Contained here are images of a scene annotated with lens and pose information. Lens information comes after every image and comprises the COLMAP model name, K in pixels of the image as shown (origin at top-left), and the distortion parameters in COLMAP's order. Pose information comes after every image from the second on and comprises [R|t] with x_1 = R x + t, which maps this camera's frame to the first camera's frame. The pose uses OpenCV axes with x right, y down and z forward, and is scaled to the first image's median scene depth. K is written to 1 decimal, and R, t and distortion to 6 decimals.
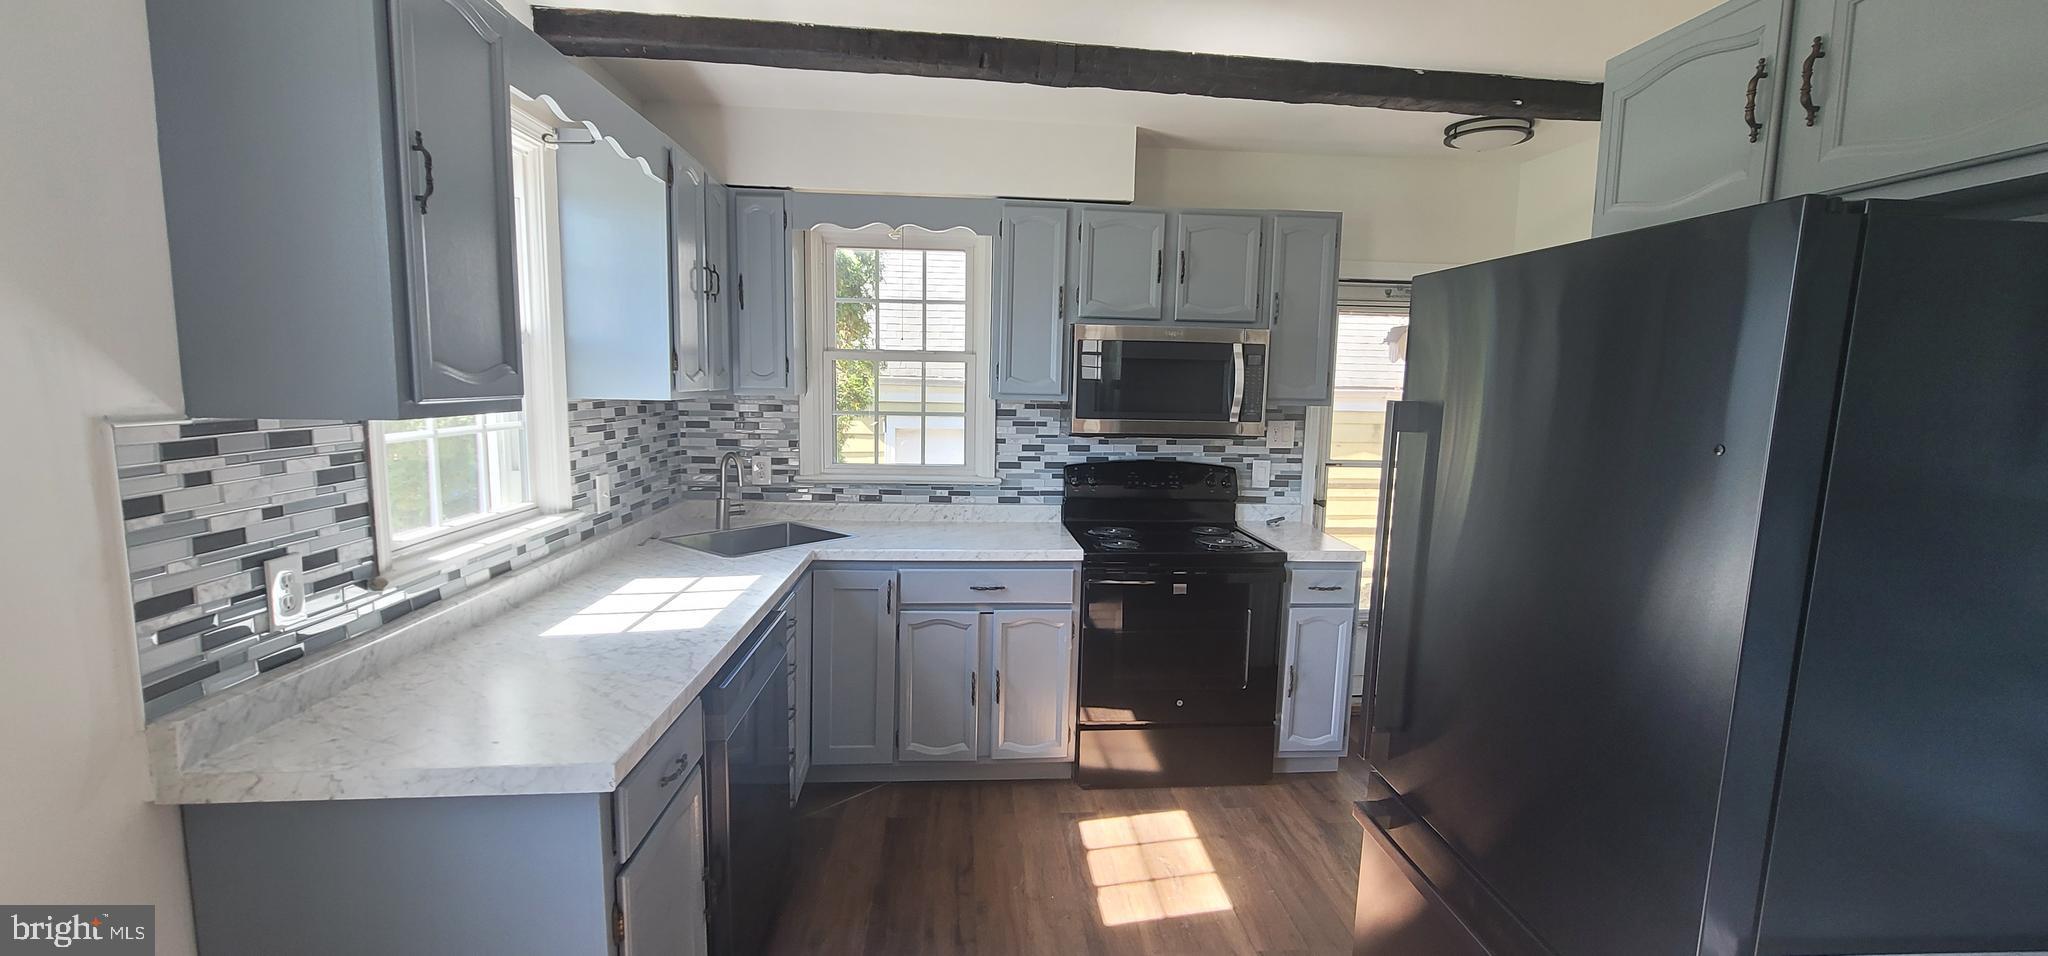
lens RADIAL K [[839.6, 0, 1028.3], [0, 839.6, 475.6], [0, 0, 1]] dist [-0.003529, 0.000021]
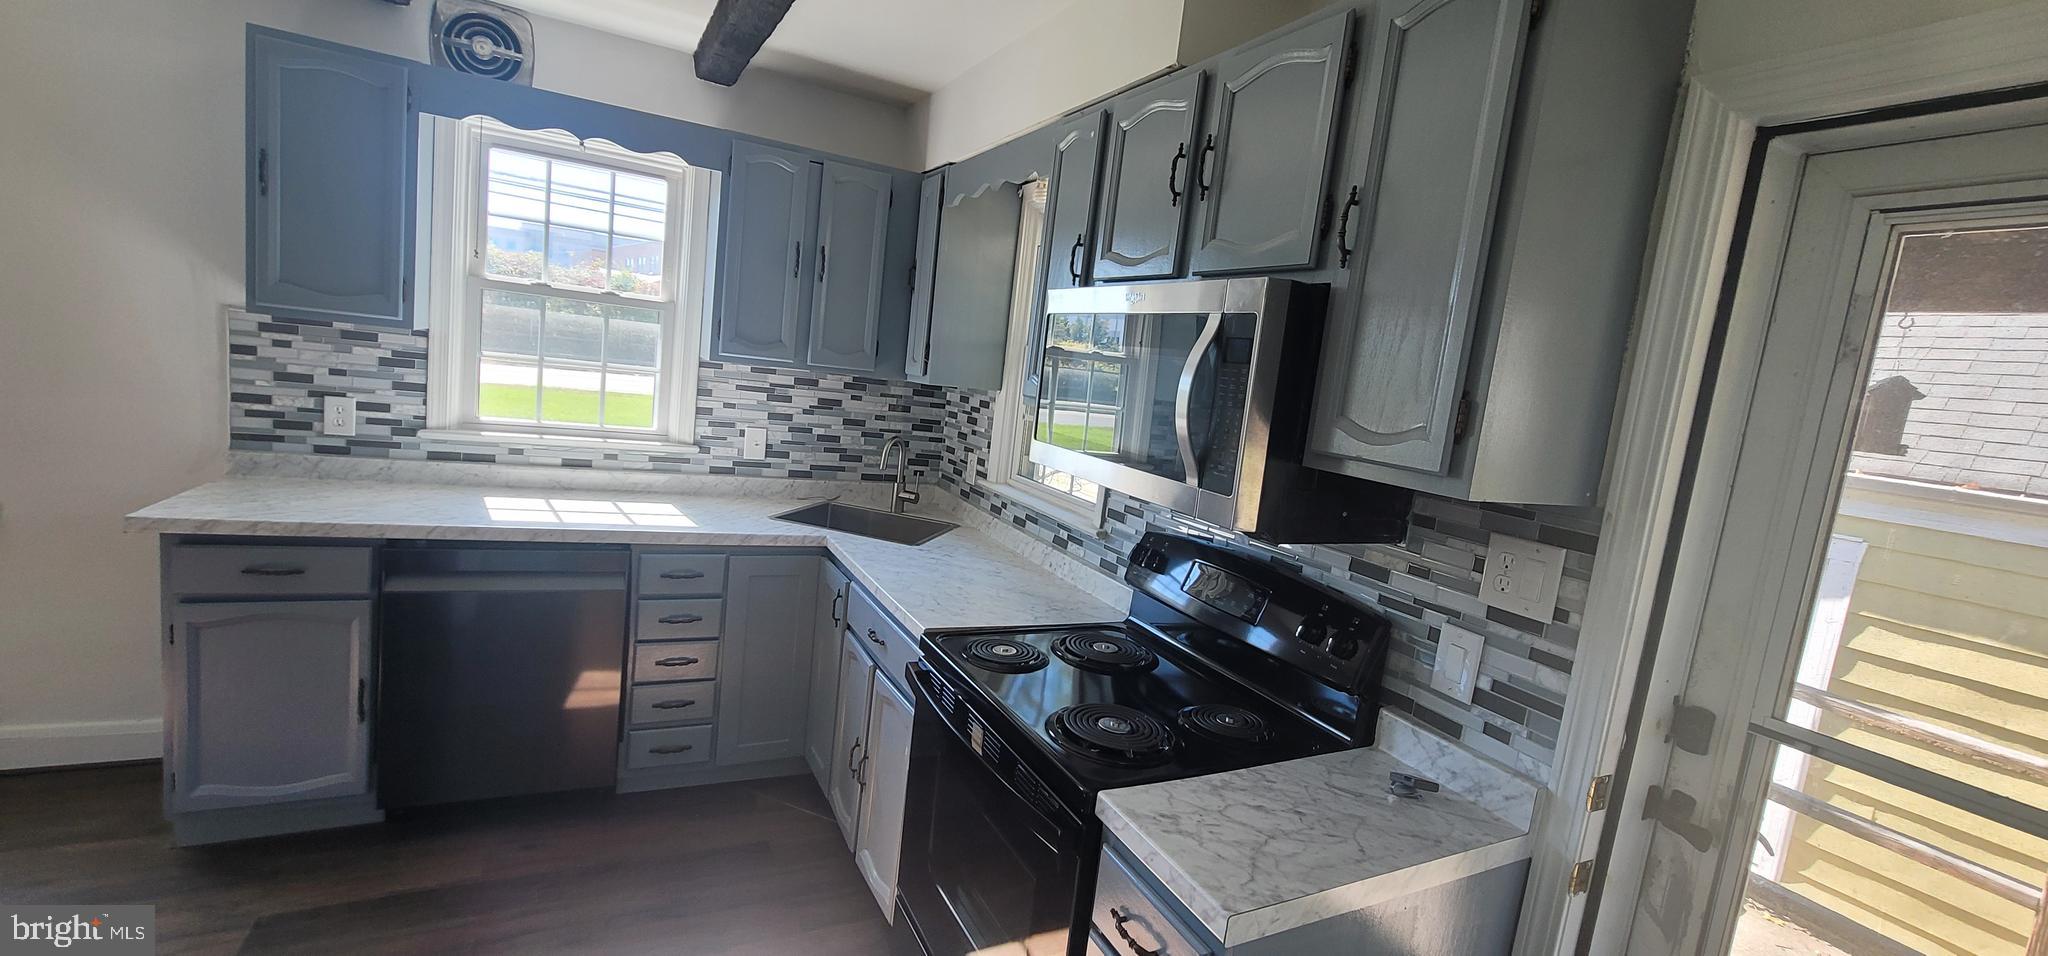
lens RADIAL K [[839.6, 0, 1028.3], [0, 839.6, 475.6], [0, 0, 1]] dist [-0.003529, 0.000021]
pose [[0.380356, 0.142770, -0.913754, 0.587137], [-0.215034, 0.974587, 0.062766, -0.074000], [0.899494, 0.172615, 0.401390, 0.690763]]
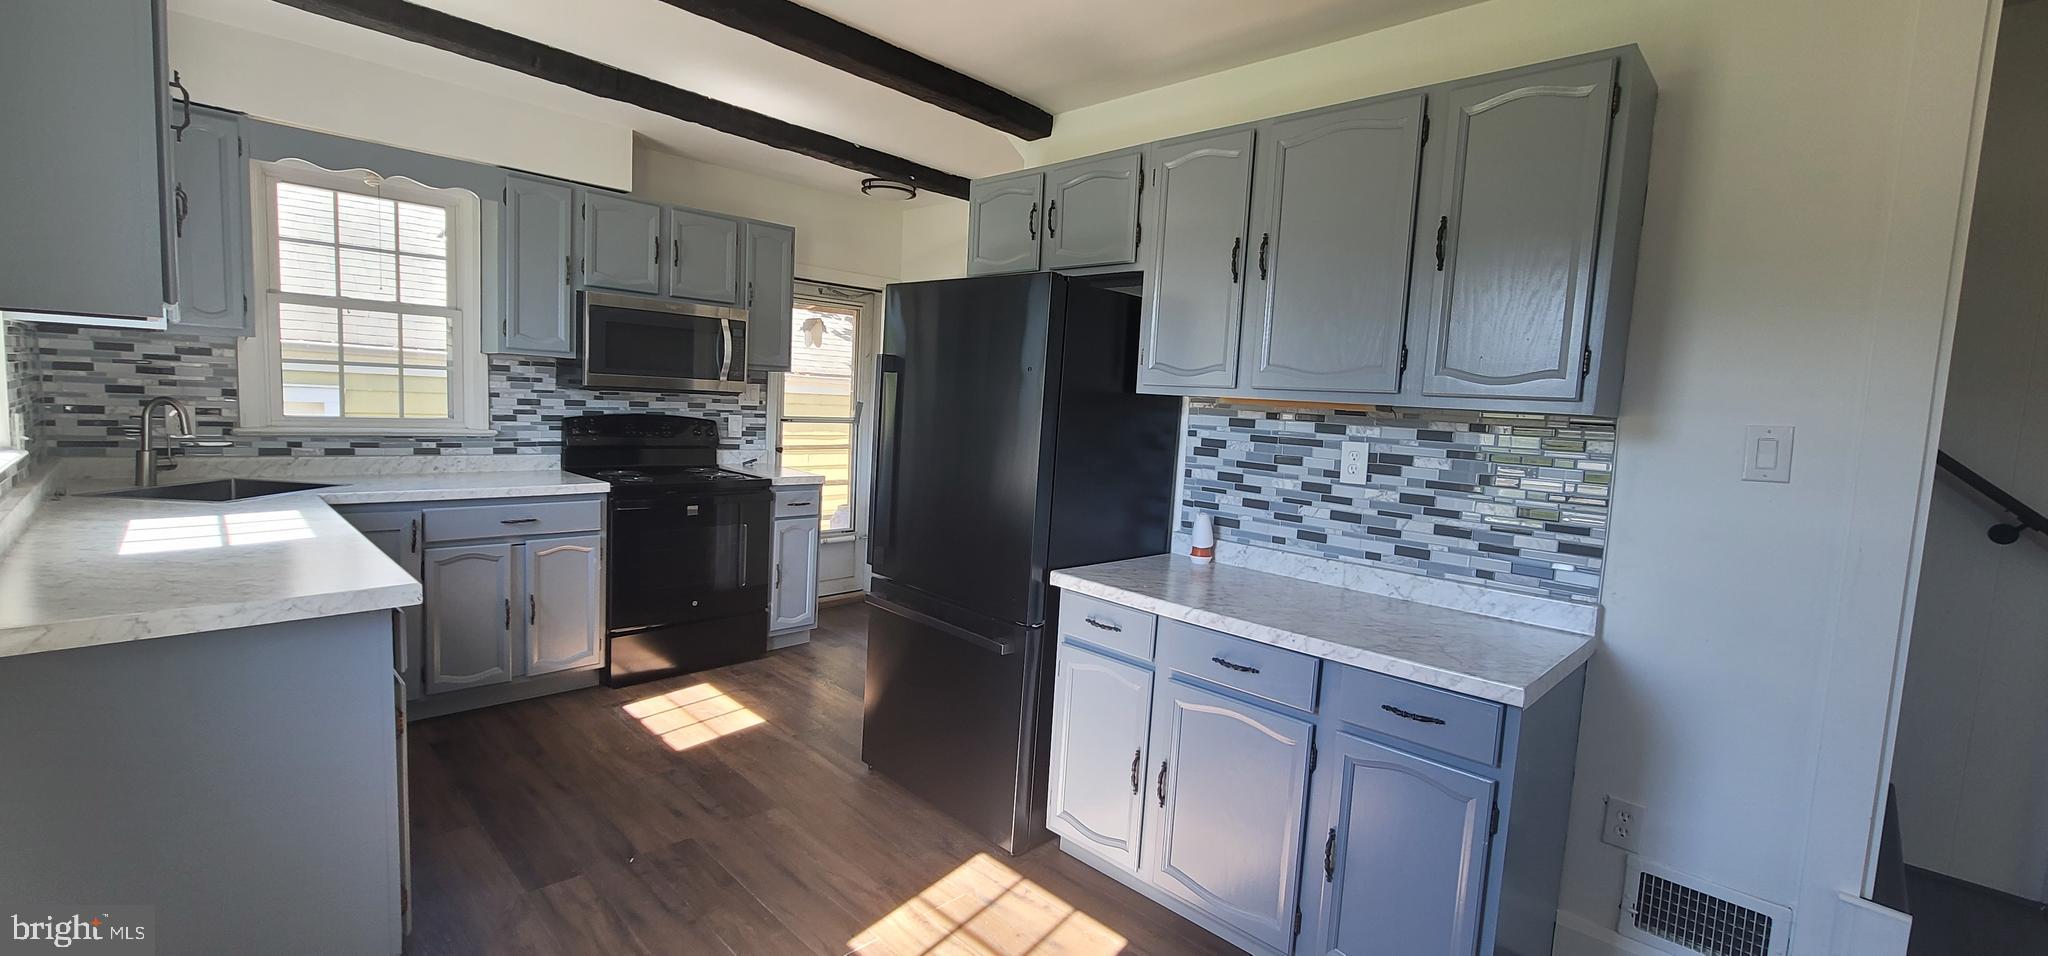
lens RADIAL K [[842.6, 0, 1029.1], [0, 842.6, 479.3], [0, 0, 1]] dist [-0.000784, 0.000113]
pose [[0.752713, -0.045444, 0.656778, -0.236881], [0.037466, 0.998955, 0.026182, 0.065072], [-0.657282, 0.004899, 0.753629, -0.250816]]
